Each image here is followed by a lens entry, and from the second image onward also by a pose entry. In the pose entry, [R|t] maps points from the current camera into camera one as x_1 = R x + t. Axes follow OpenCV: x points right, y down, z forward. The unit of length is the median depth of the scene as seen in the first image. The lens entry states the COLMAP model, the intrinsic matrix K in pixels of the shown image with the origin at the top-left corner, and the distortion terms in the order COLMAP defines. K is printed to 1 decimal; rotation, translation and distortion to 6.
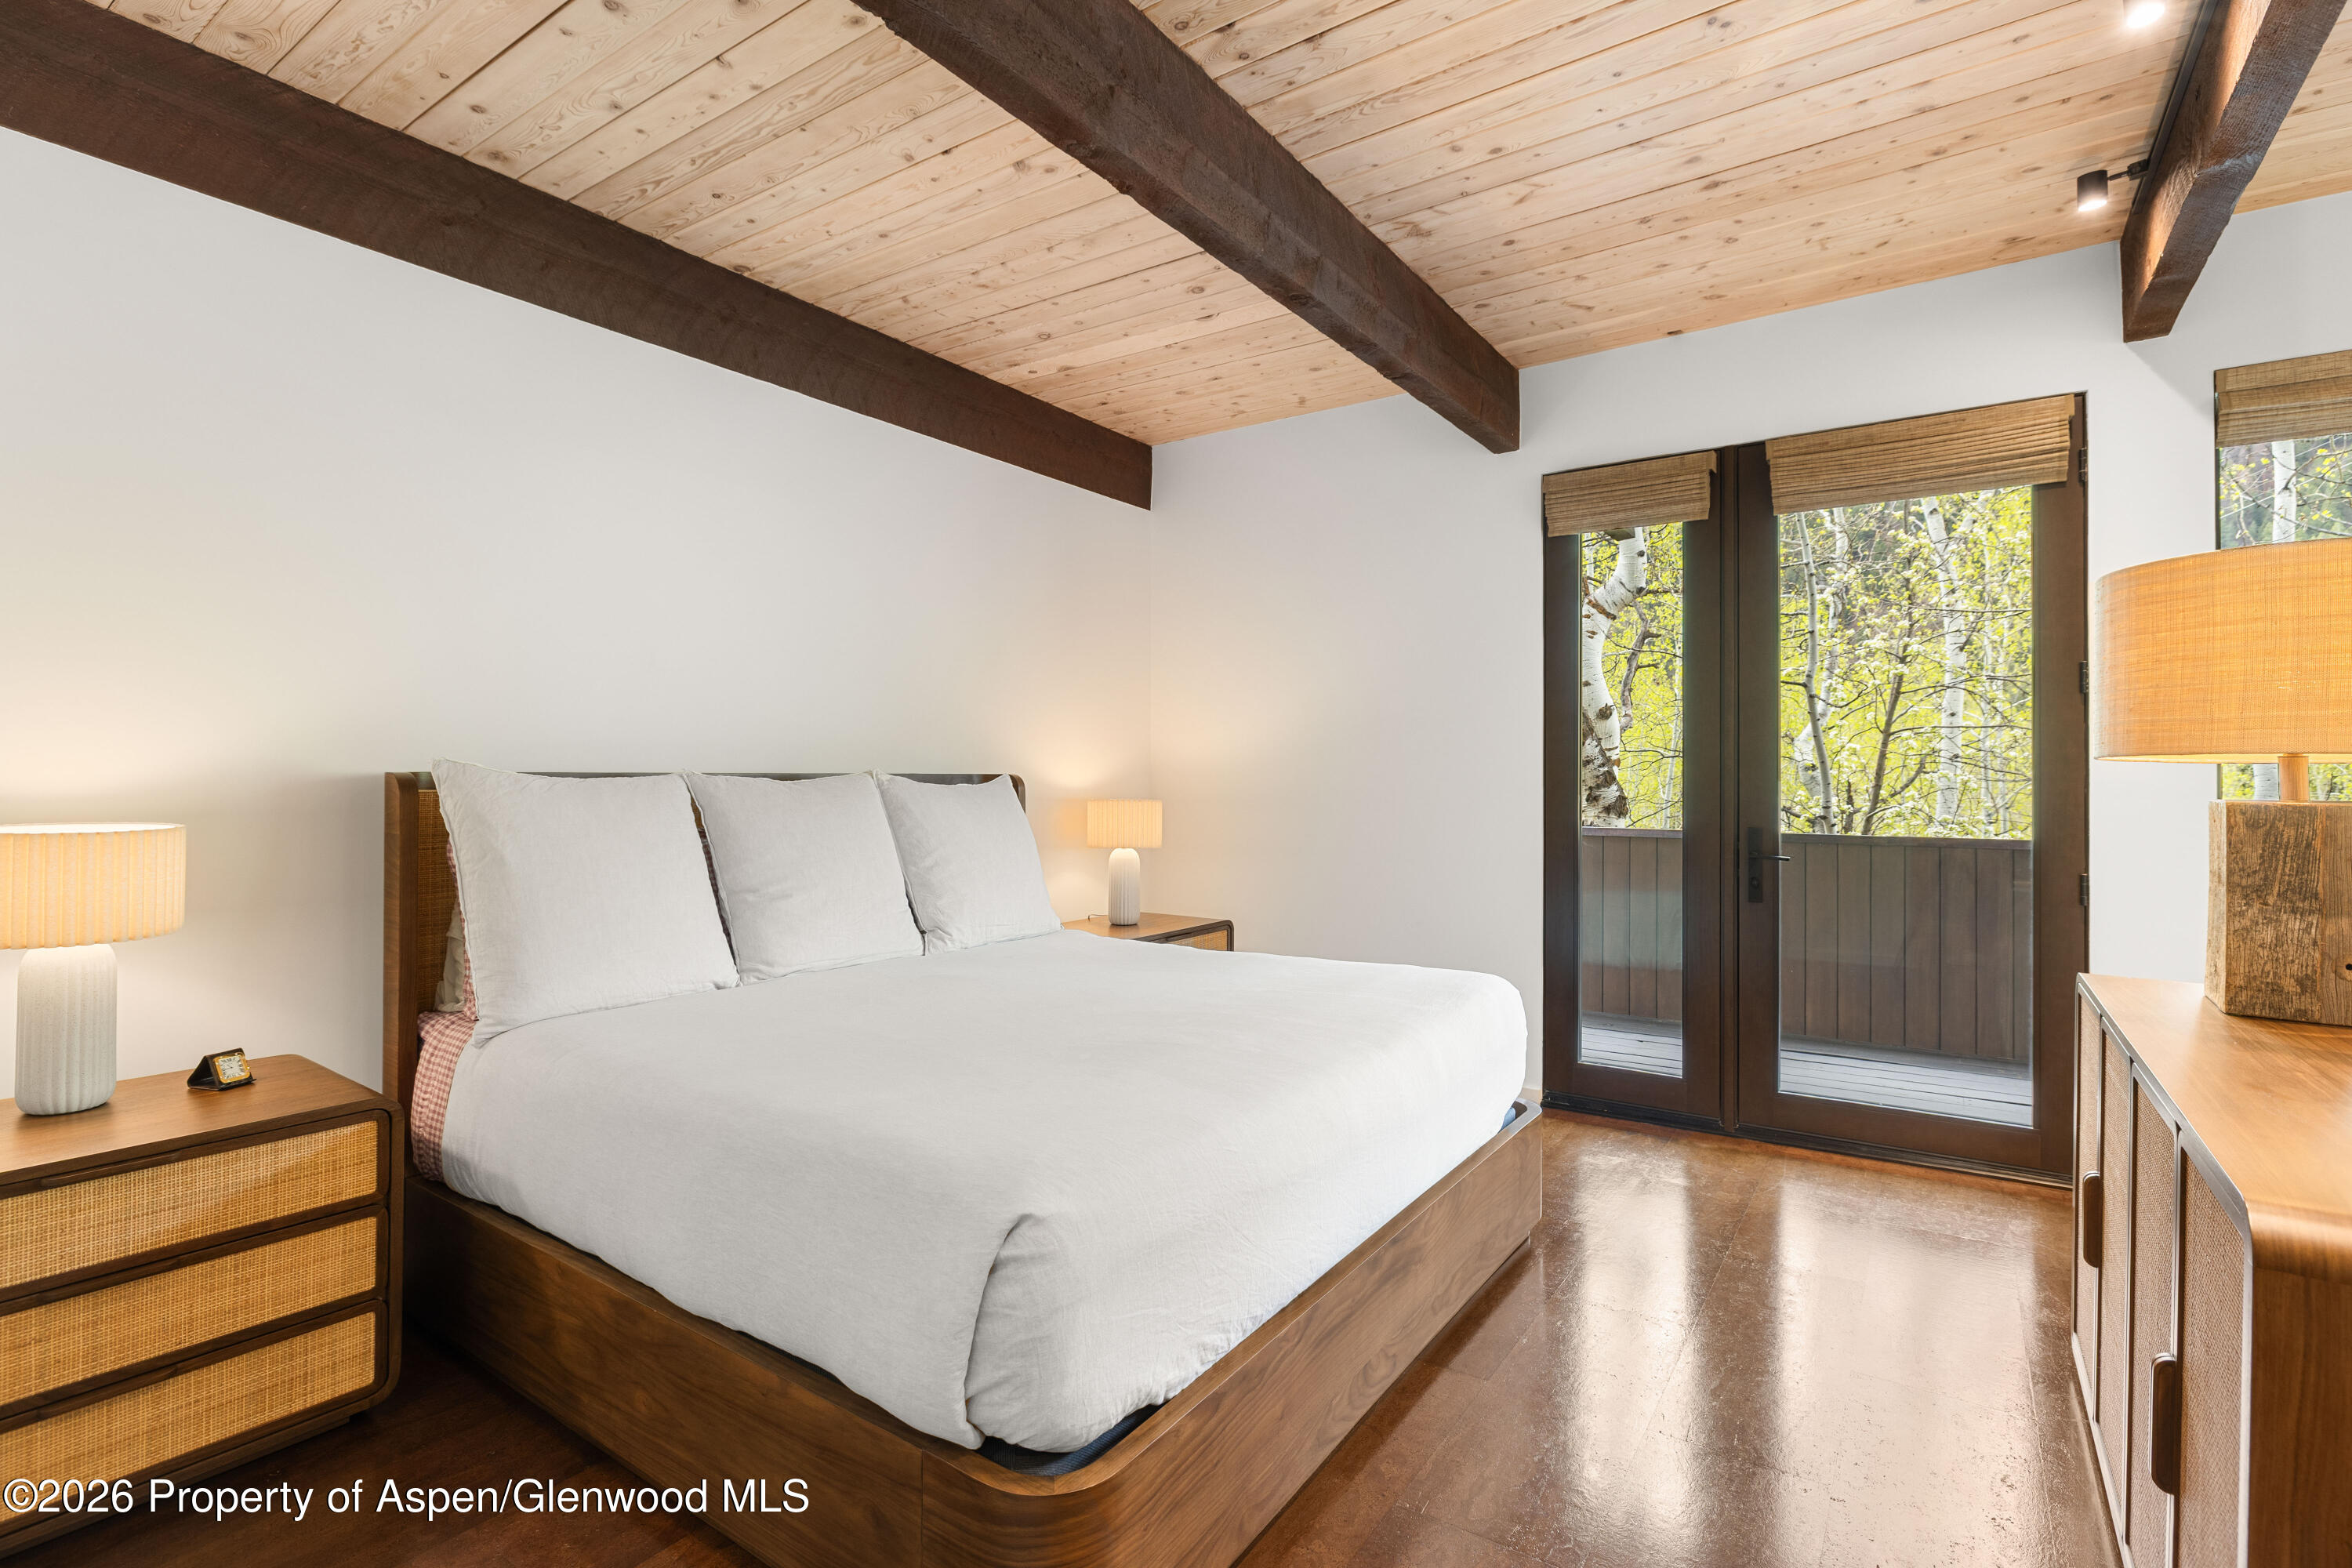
lens RADIAL K [[1094.8, 0, 1183.5], [0, 1094.8, 770.8], [0, 0, 1]] dist [-0.000295, 0.000217]
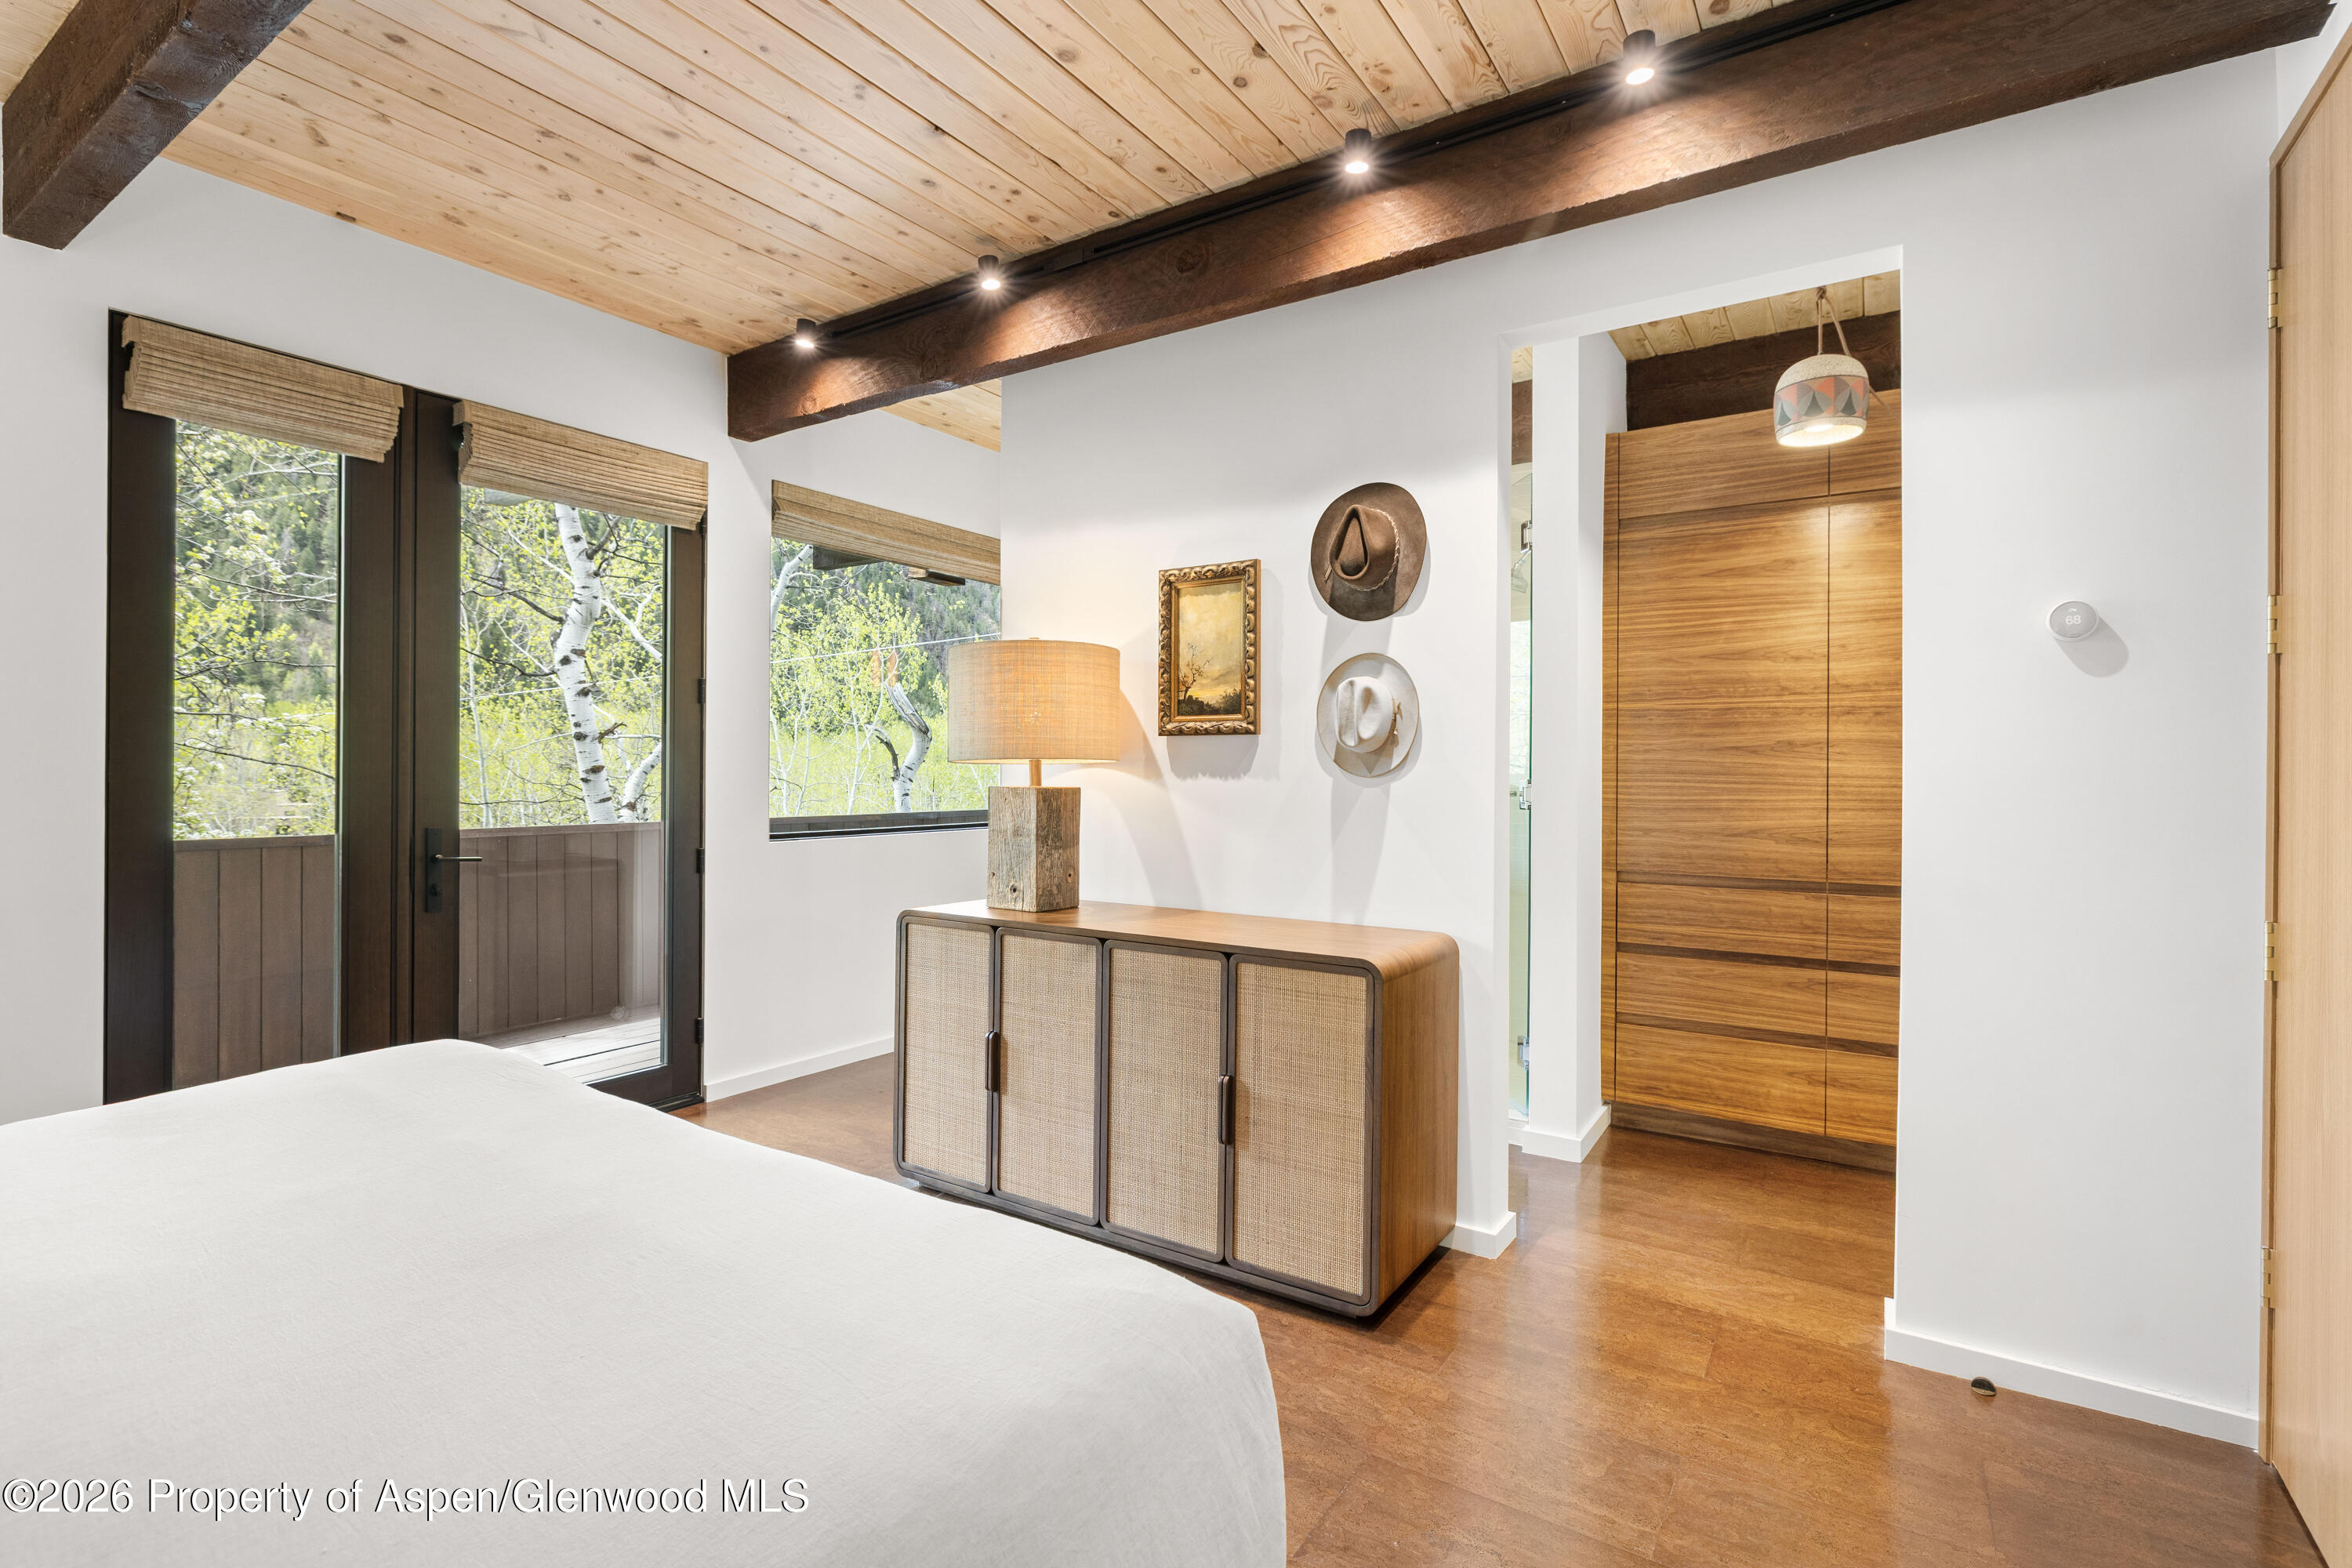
lens RADIAL K [[1092.6, 0, 1176.0], [0, 1092.6, 784.0], [0, 0, 1]] dist [0.000854, 0.000025]
pose [[-0.015044, -0.008734, 0.999849, -0.414037], [-0.008769, 0.999925, 0.008603, 0.003876], [-0.999848, -0.008638, -0.015120, 0.452868]]
